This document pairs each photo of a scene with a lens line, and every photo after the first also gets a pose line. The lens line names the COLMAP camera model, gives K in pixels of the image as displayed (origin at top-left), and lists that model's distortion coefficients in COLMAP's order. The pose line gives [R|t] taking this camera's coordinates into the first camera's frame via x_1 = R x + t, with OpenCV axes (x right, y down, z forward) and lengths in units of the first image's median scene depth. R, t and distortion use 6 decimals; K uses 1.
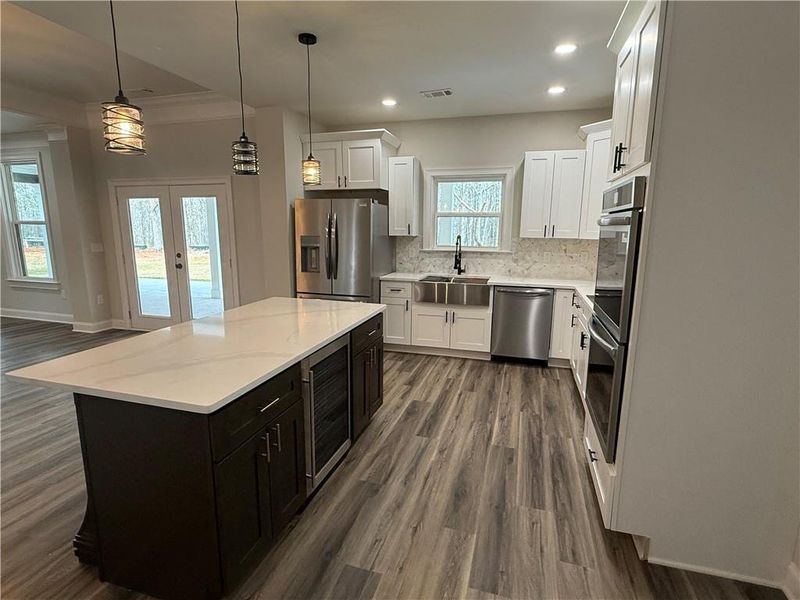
lens RADIAL K [[416.1, 0, 394.9], [0, 416.1, 301.5], [0, 0, 1]] dist [-0.009842, 0.001940]
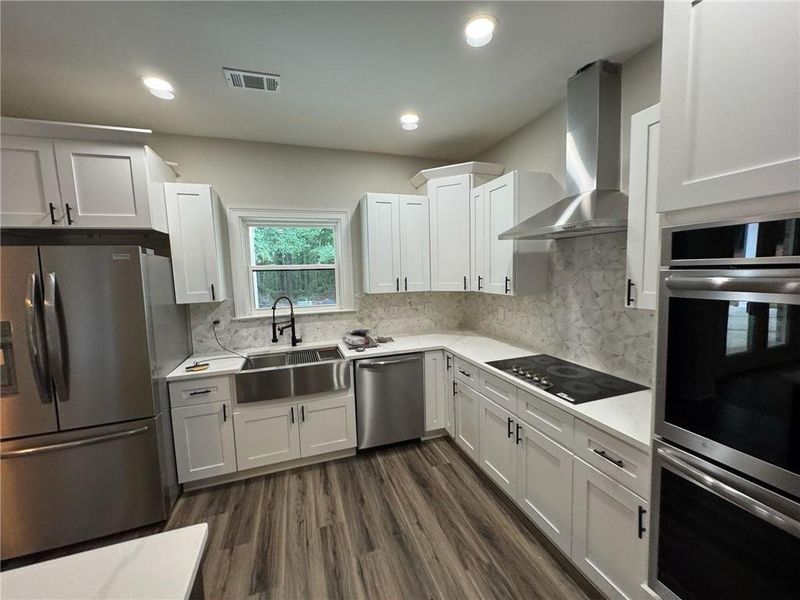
lens RADIAL K [[319.8, 0, 400.1], [0, 319.8, 298.6], [0, 0, 1]] dist [0.000099, 0.000233]
pose [[0.808661, -0.083478, 0.582322, -0.023751], [0.139624, 0.988831, -0.052141, -0.102069], [-0.571465, 0.123471, 0.811285, 0.444644]]
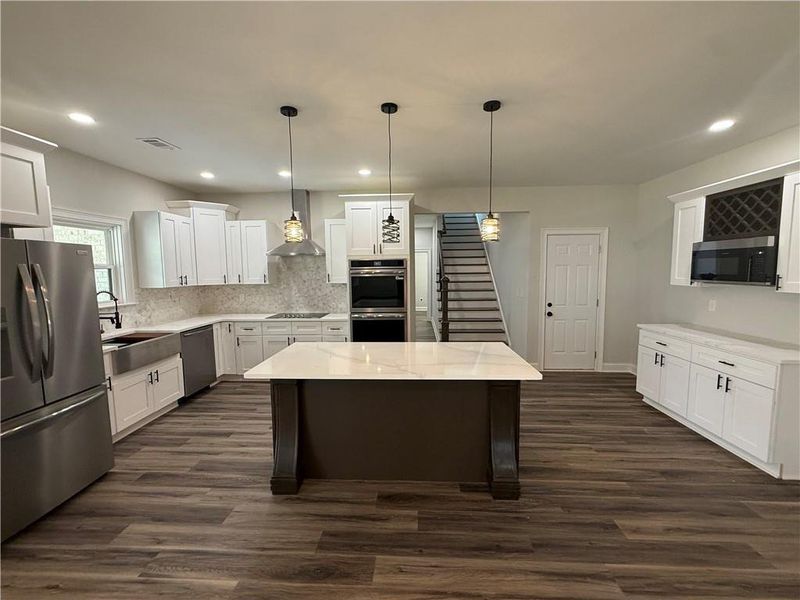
lens RADIAL K [[342.4, 0, 400.1], [0, 342.4, 300.2], [0, 0, 1]] dist [0.002100, 0.000221]
pose [[-0.250649, -0.094193, 0.963485, -0.714369], [0.182848, 0.972735, 0.142664, -0.136167], [-0.950653, 0.211930, -0.226592, 0.619699]]
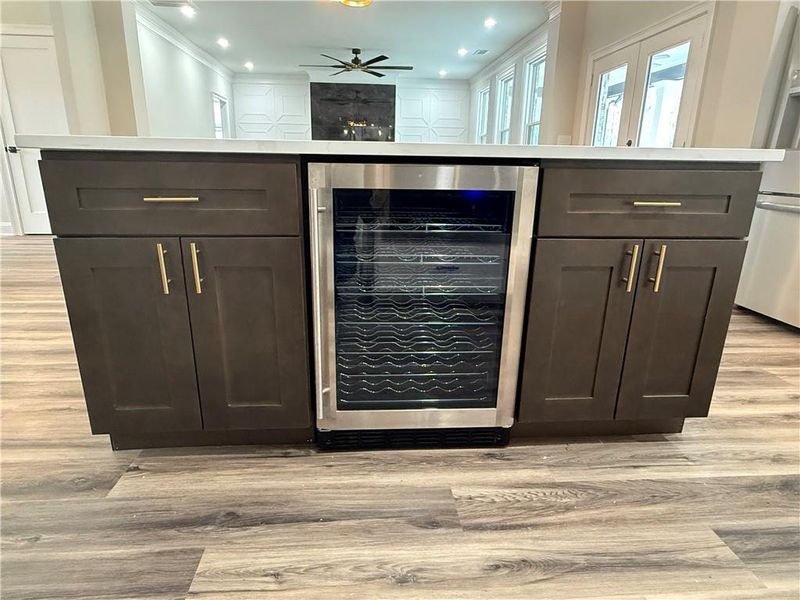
lens RADIAL K [[466.2, 0, 395.5], [0, 466.2, 299.5], [0, 0, 1]] dist [0.001390, 0.000319]
pose [[0.367700, 0.262003, -0.892273, 0.159823], [-0.182546, 0.961159, 0.207005, 0.071647], [0.911852, 0.086765, 0.401246, 0.384703]]
